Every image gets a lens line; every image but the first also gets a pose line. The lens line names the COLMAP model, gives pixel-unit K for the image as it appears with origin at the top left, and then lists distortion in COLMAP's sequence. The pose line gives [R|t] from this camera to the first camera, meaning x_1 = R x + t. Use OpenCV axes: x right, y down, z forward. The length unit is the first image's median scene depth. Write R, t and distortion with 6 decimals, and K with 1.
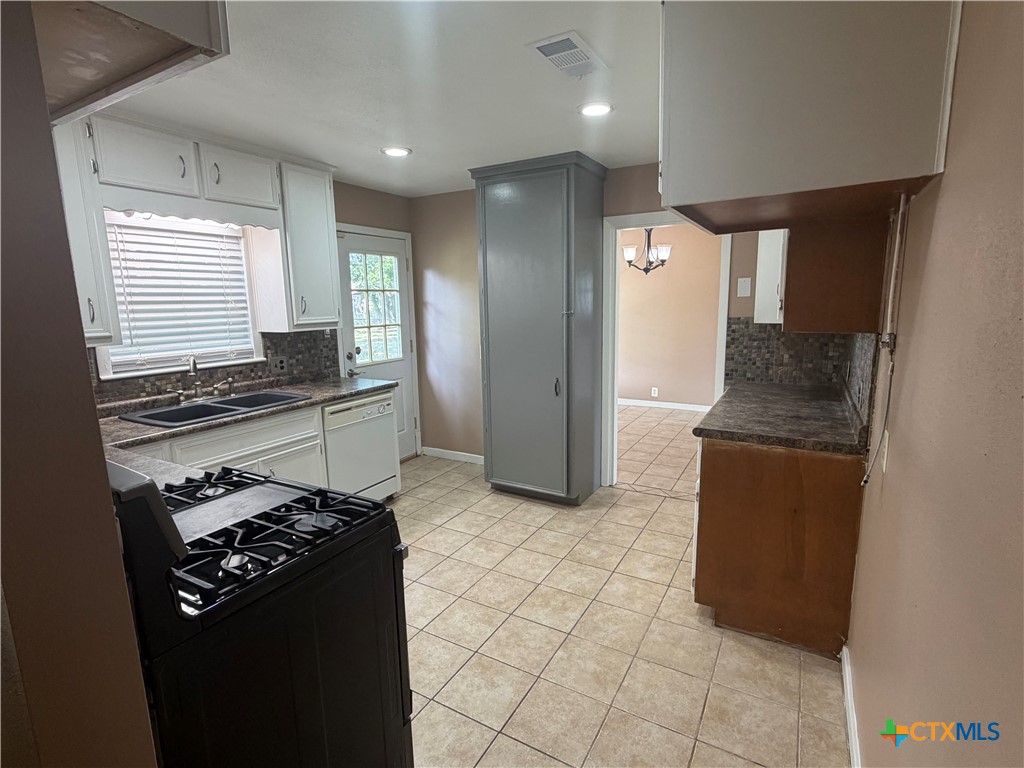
lens RADIAL K [[507.0, 0, 513.0], [0, 507.0, 383.3], [0, 0, 1]] dist [-0.001650, -0.000240]
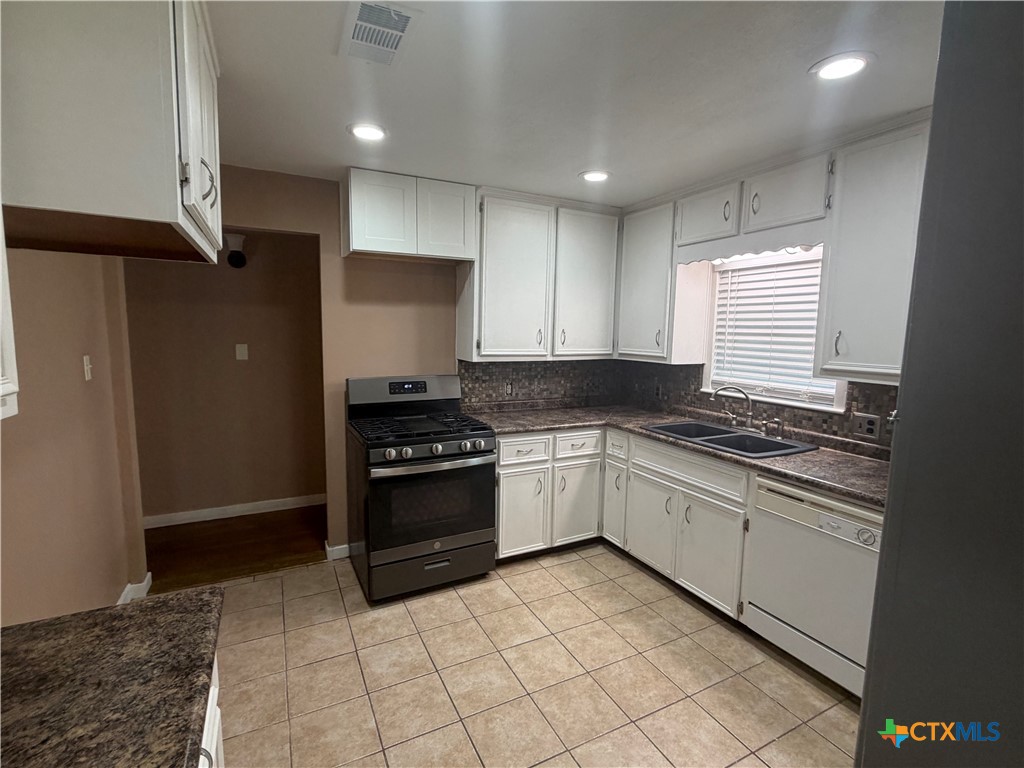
lens RADIAL K [[481.5, 0, 513.2], [0, 481.5, 384.7], [0, 0, 1]] dist [0.001846, 0.000125]
pose [[-0.547651, 0.108522, -0.829639, 0.438094], [-0.141192, 0.965347, 0.219475, -0.202425], [0.824708, 0.237334, -0.513351, 1.094223]]
